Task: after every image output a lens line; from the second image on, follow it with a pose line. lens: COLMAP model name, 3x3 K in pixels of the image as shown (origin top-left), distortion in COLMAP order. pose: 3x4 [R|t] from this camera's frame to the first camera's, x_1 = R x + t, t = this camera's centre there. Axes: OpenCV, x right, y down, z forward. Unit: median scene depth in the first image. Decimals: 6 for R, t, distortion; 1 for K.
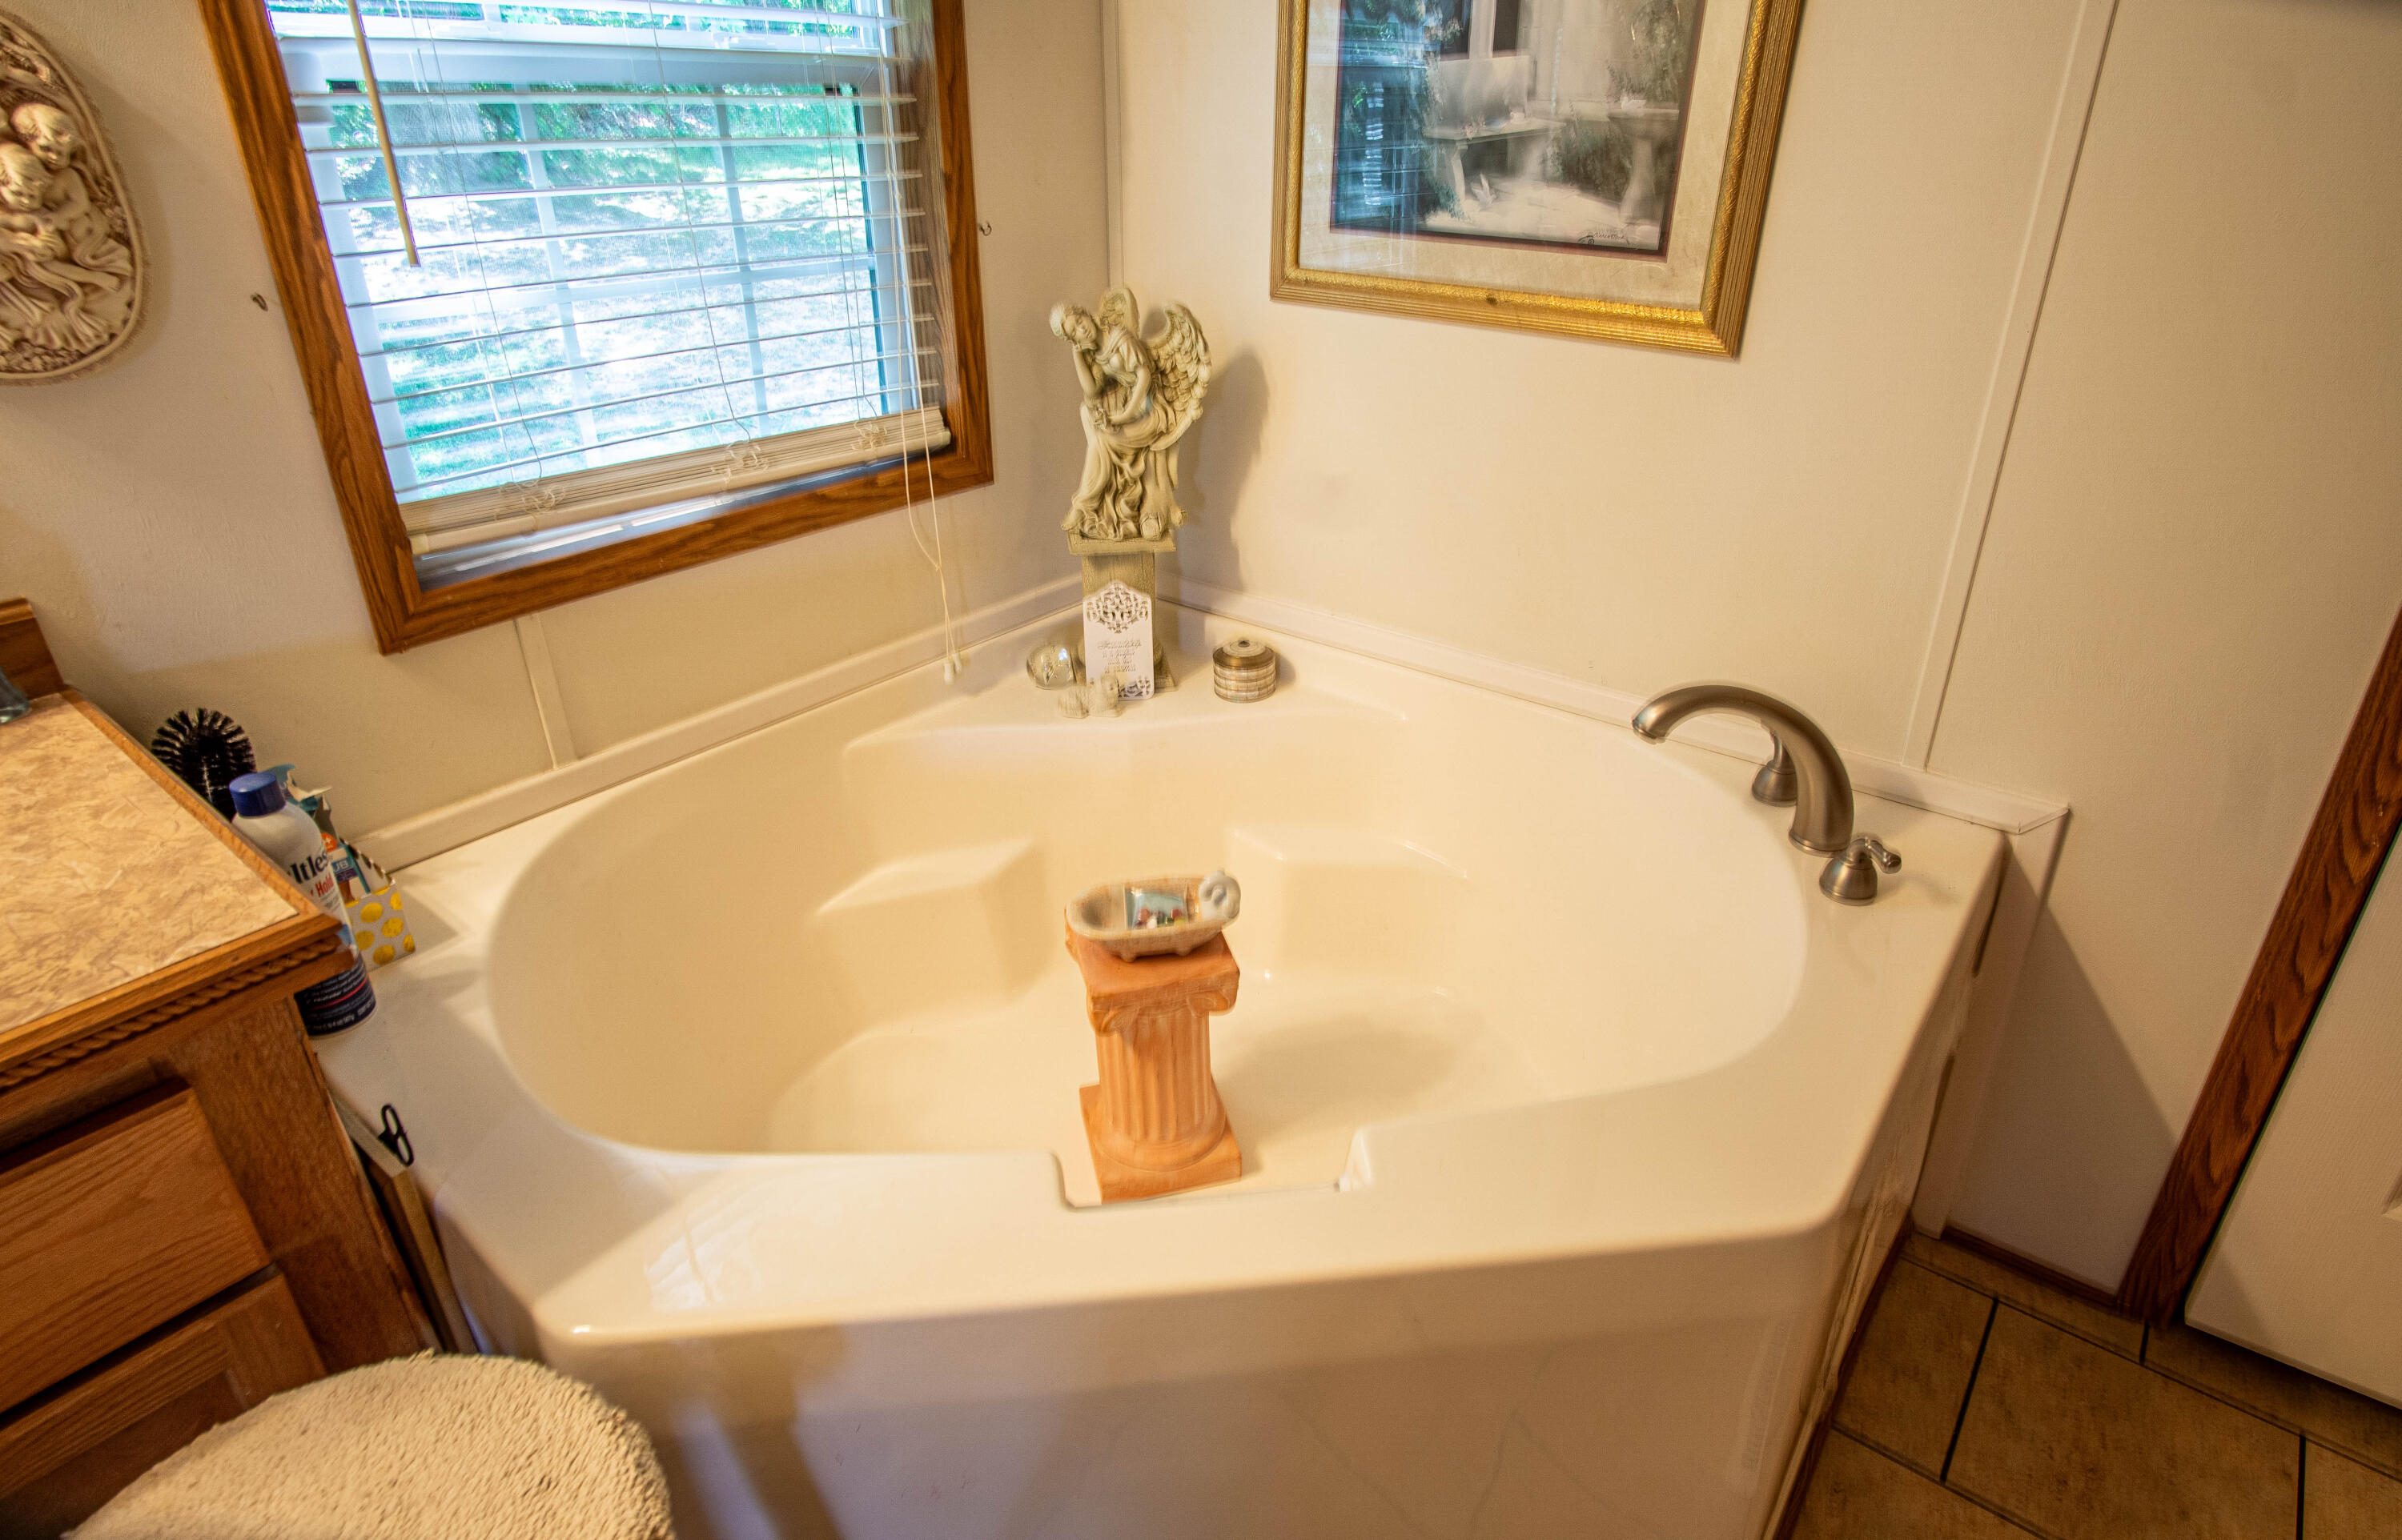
lens RADIAL K [[1356.0, 0, 1201.0], [0, 1356.0, 770.0], [0, 0, 1]] dist [-0.005249, 0.000118]
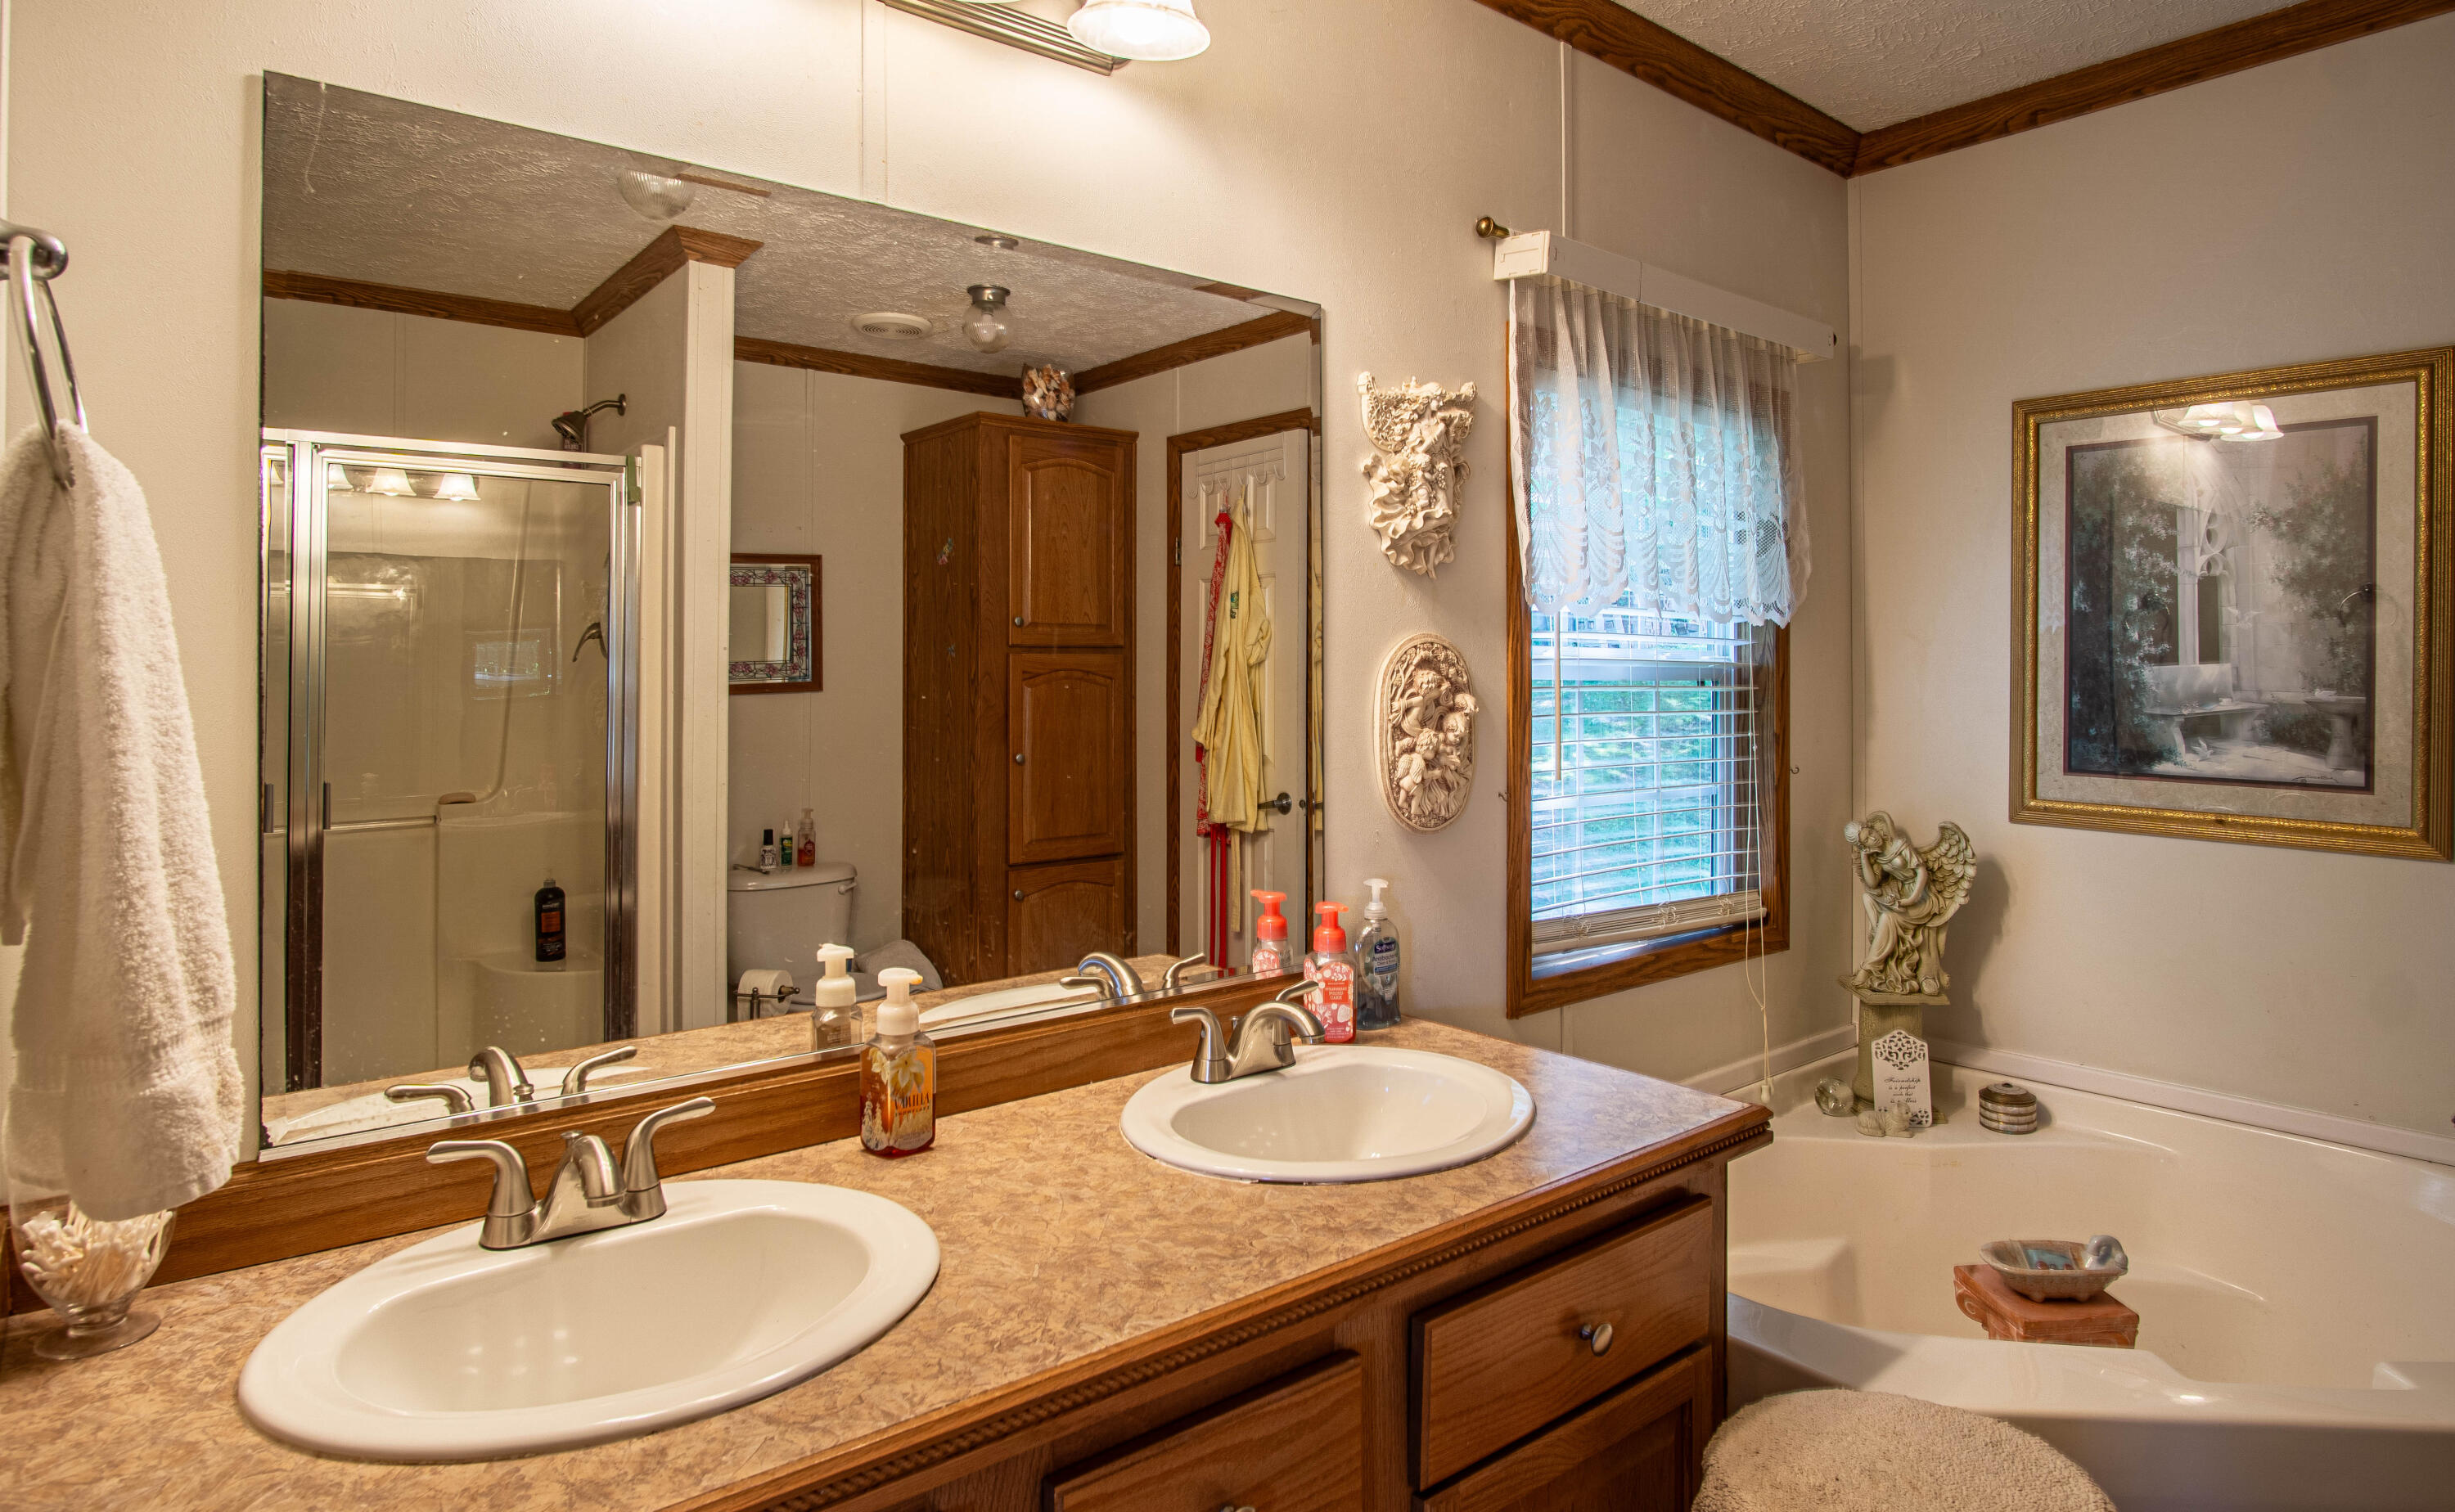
lens RADIAL K [[1441.2, 0, 1231.9], [0, 1441.2, 680.0], [0, 0, 1]] dist [-0.004610, 0.000896]
pose [[0.981409, 0.002262, -0.191912, -0.447558], [-0.087103, 0.896270, -0.434870, 0.225601], [0.171022, 0.443502, 0.879805, -0.476474]]
